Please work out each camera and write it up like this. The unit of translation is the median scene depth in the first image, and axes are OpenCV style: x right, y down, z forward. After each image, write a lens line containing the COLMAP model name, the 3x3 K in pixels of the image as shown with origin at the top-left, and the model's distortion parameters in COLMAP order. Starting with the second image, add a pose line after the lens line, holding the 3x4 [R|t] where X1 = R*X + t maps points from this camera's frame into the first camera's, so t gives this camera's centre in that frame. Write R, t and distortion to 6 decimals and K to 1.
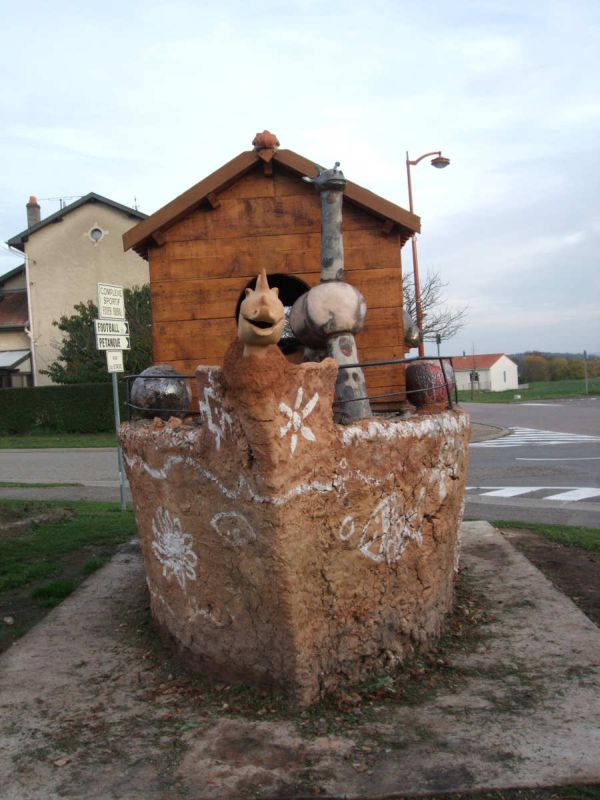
lens RADIAL K [[817.8, 0, 298.4], [0, 817.8, 385.2], [0, 0, 1]] dist [-0.079558, 0.015814]
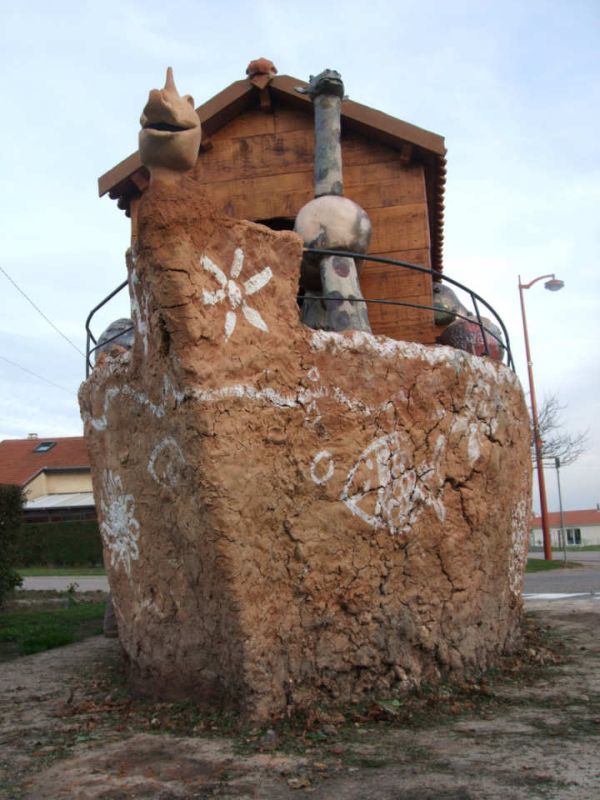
lens RADIAL K [[817.9, 0, 300.0], [0, 817.9, 400.0], [0, 0, 1]] dist [-0.108591, 0.150026]
pose [[0.987658, -0.021543, -0.155138, 0.147343], [-0.006831, 0.983628, -0.180080, 0.236378], [0.156478, 0.178917, 0.971341, 0.269364]]
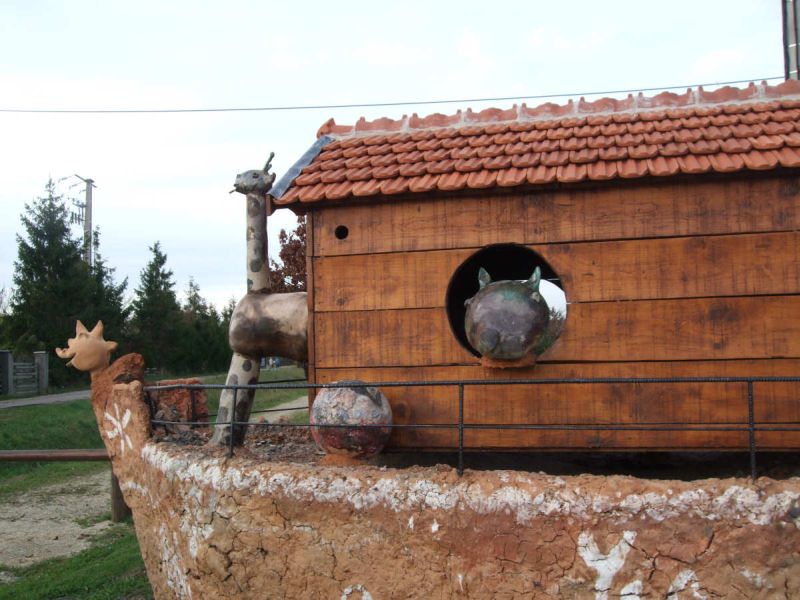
lens RADIAL K [[817.8, 0, 378.9], [0, 817.8, 301.4], [0, 0, 1]] dist [-0.079558, 0.015814]
pose [[-0.241890, -0.012156, -0.970227, 0.992251], [0.022986, 0.999569, -0.018254, -0.108392], [0.970031, -0.026718, -0.241507, 1.489543]]
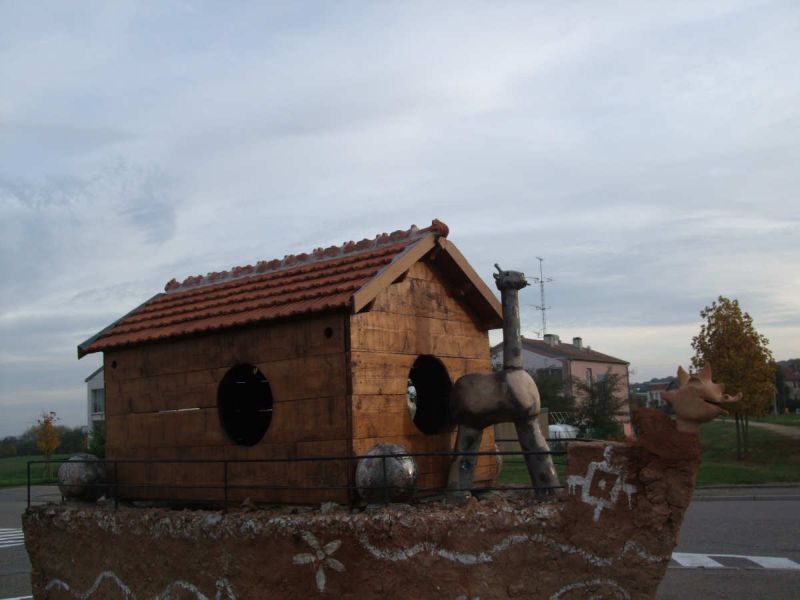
lens RADIAL K [[817.8, 0, 378.9], [0, 817.8, 301.4], [0, 0, 1]] dist [-0.079558, 0.015814]
pose [[0.614220, 0.148785, 0.774982, -1.044123], [0.020586, 0.978710, -0.204214, 0.007922], [-0.788867, 0.141386, 0.598080, 0.507120]]
